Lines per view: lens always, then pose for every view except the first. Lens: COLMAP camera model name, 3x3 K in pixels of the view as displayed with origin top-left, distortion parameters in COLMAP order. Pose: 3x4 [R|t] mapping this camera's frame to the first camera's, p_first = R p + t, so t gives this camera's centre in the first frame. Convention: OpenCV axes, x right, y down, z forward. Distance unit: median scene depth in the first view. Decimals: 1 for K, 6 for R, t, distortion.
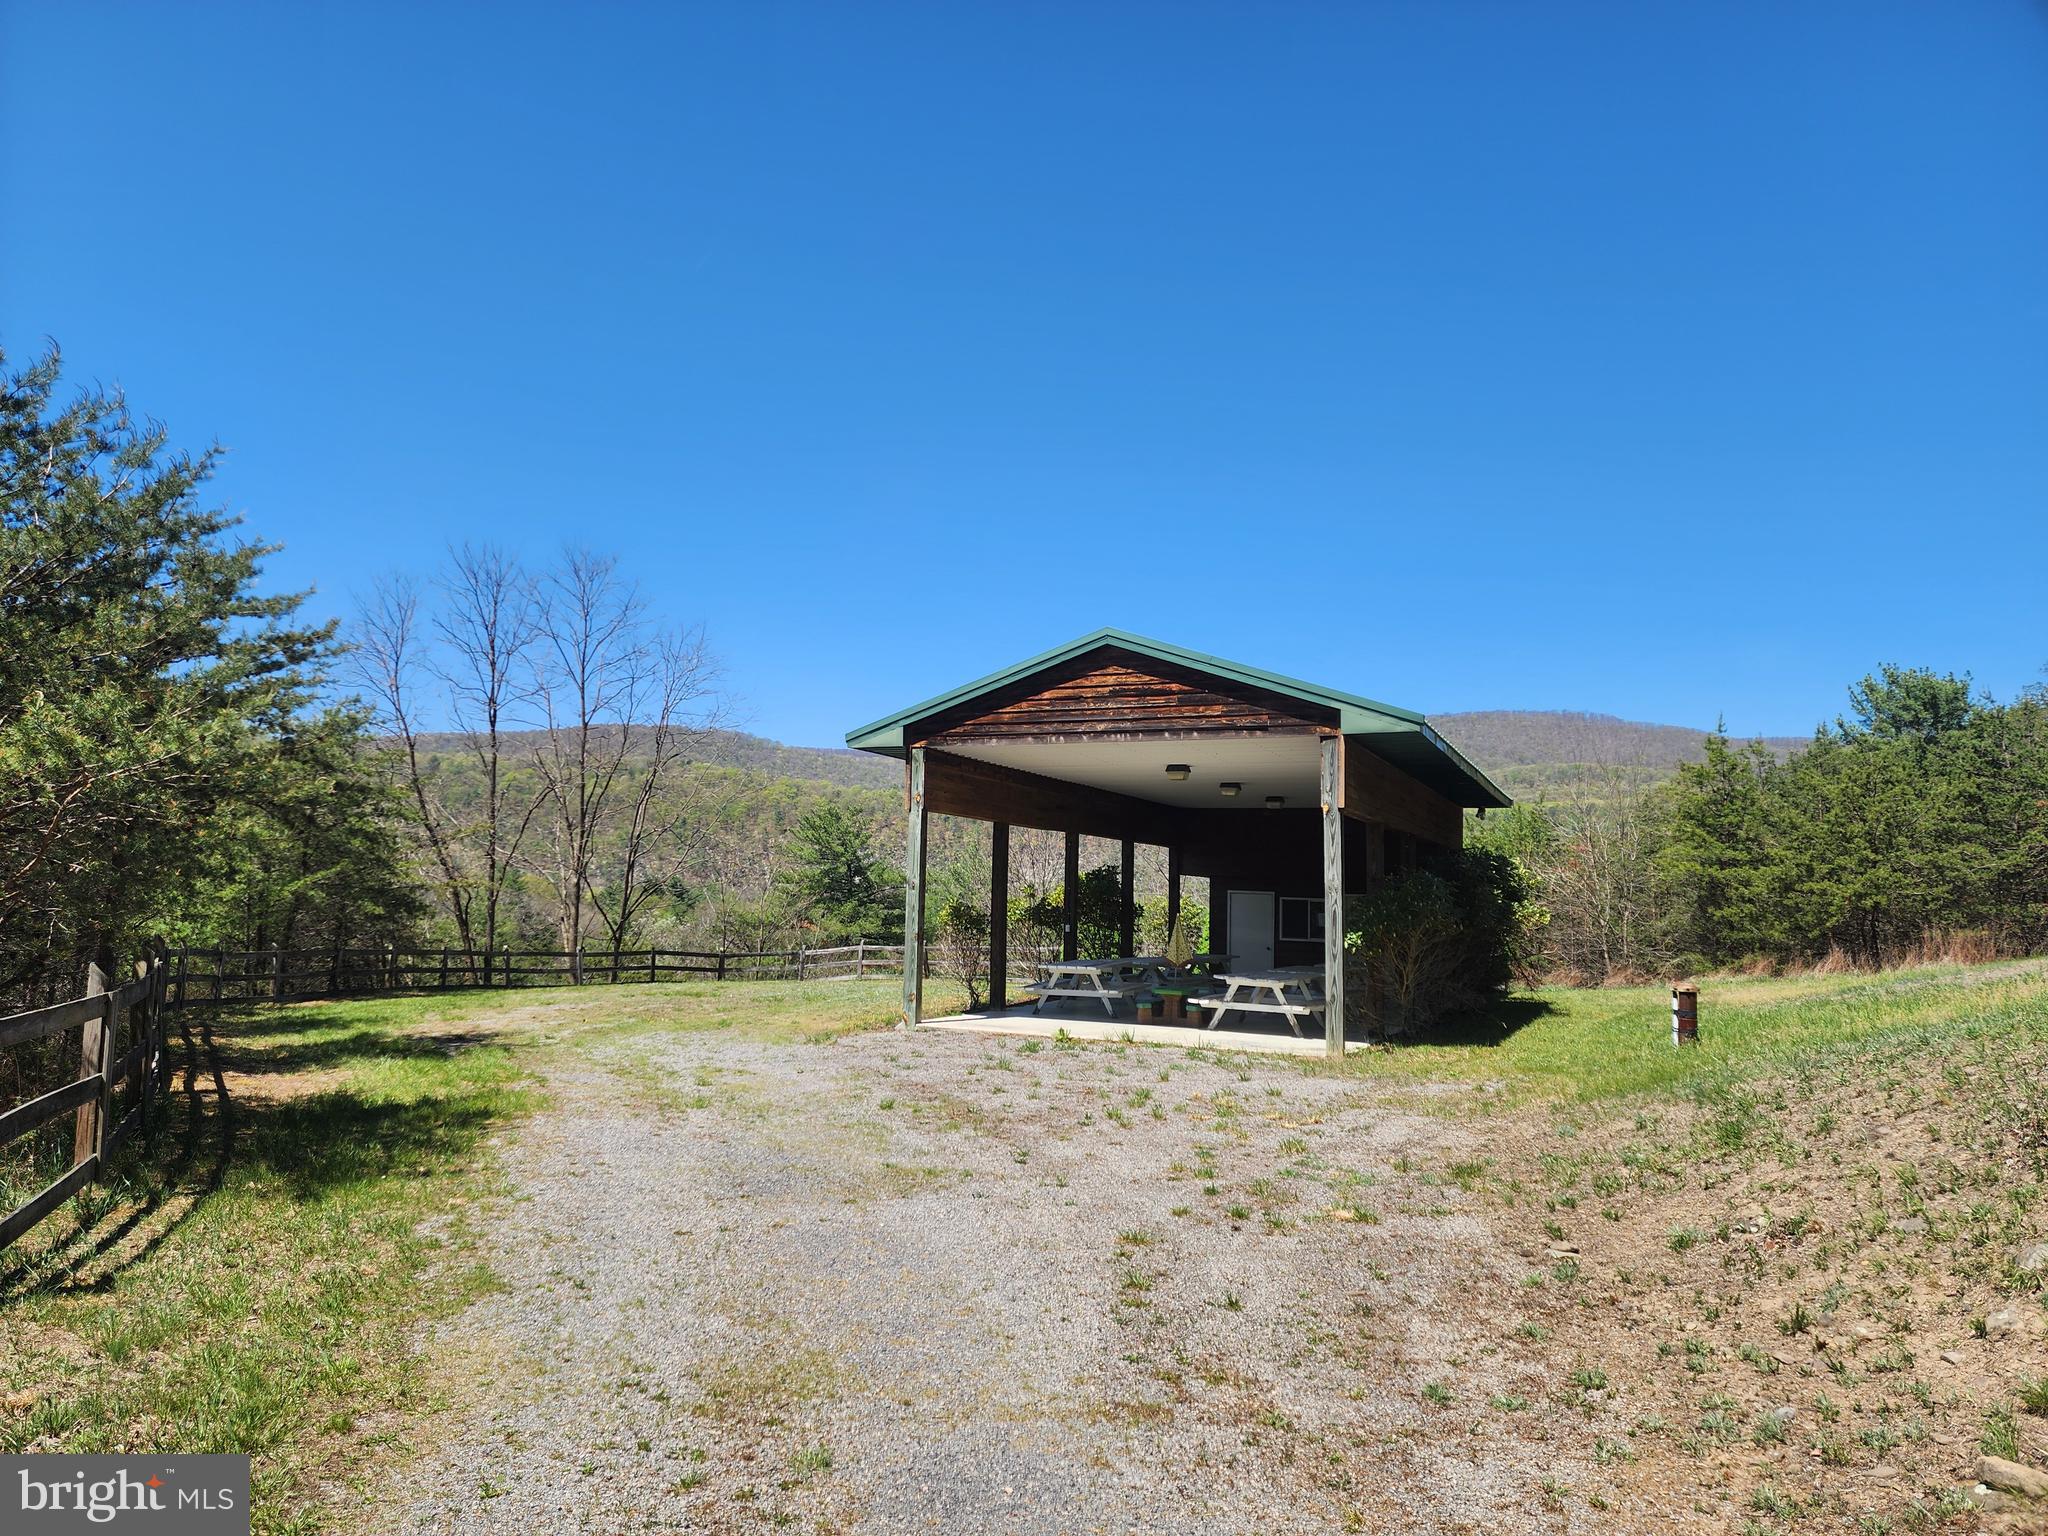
lens RADIAL K [[1374.1, 0, 1024.0], [0, 1374.1, 768.0], [0, 0, 1]] dist [0.113997, -0.127528]
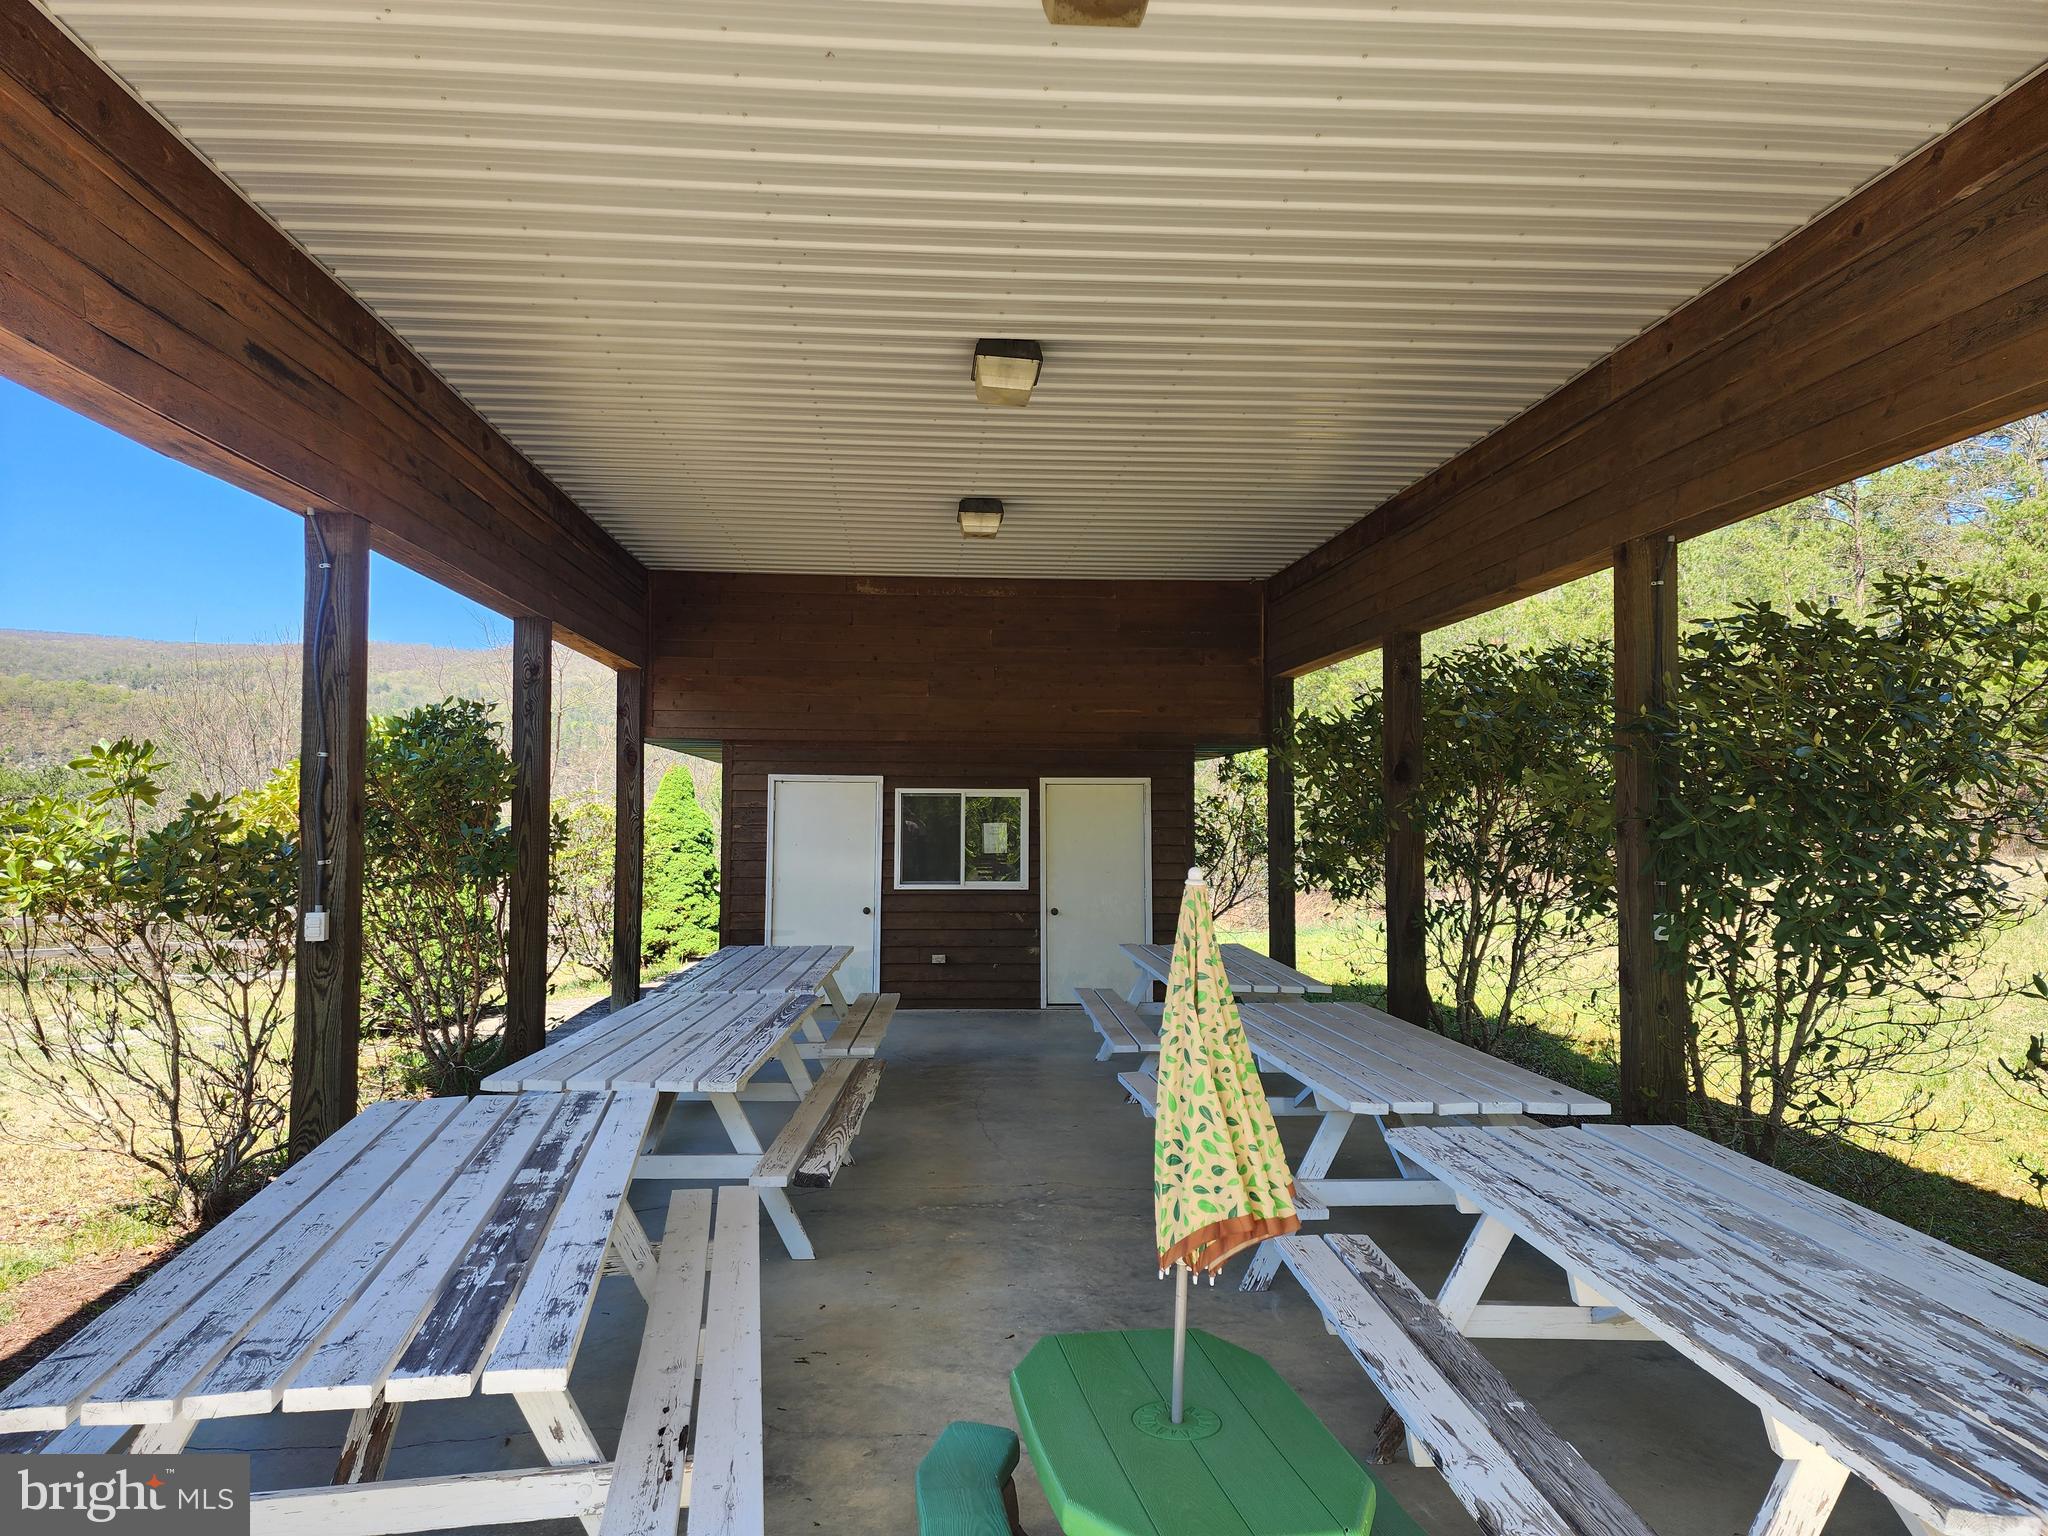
lens RADIAL K [[1374.1, 0, 1024.0], [0, 1374.1, 768.0], [0, 0, 1]] dist [0.113997, -0.127528]
pose [[0.881554, -0.007625, 0.472022, 0.020693], [-0.024612, 0.997768, 0.062082, 0.058772], [-0.471442, -0.066346, 0.879398, 0.598978]]
